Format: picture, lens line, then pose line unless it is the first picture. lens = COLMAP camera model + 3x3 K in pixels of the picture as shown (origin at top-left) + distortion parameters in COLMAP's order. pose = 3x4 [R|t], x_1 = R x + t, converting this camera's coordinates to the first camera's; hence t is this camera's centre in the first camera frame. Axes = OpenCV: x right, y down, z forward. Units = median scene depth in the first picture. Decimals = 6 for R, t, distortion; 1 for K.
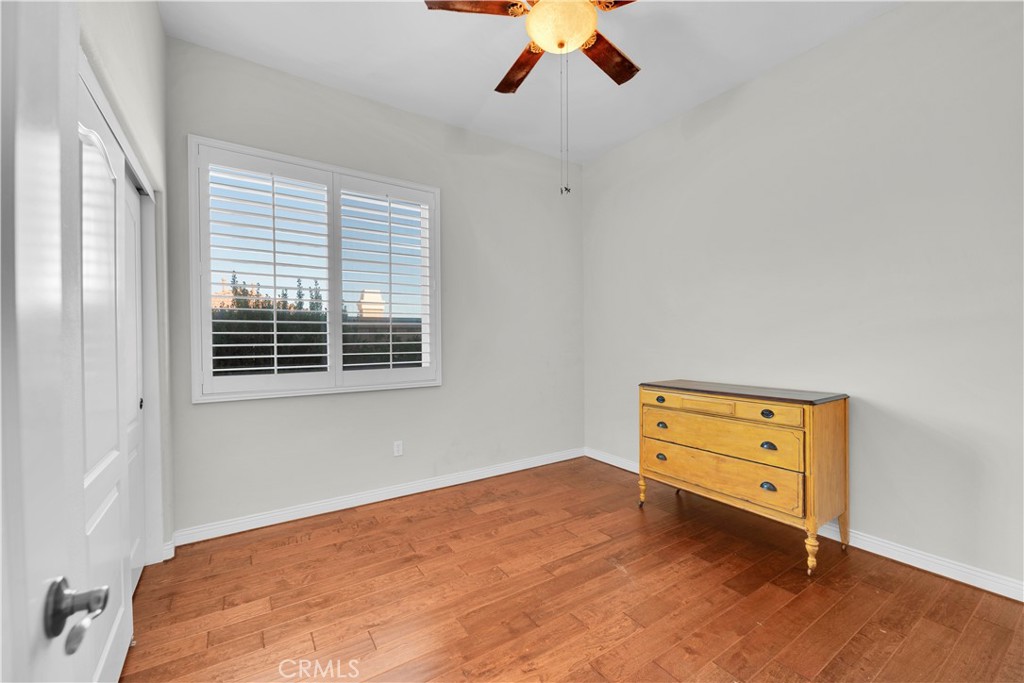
lens RADIAL K [[419.8, 0, 512.0], [0, 419.8, 341.5], [0, 0, 1]] dist [0.000522, -0.000029]
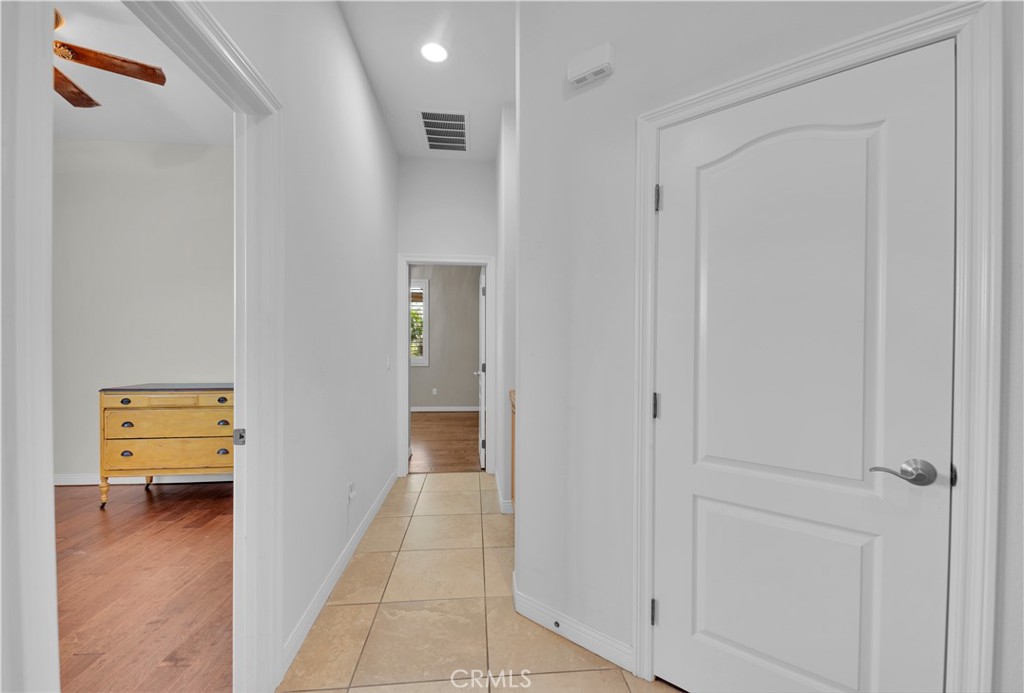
lens RADIAL K [[416.0, 0, 512.0], [0, 416.0, 346.5], [0, 0, 1]] dist [0.022349, -0.012593]
pose [[0.479948, -0.002877, 0.877292, -0.139669], [-0.000883, 0.999993, 0.003762, -0.012235], [-0.877297, -0.002580, 0.479942, -0.462750]]
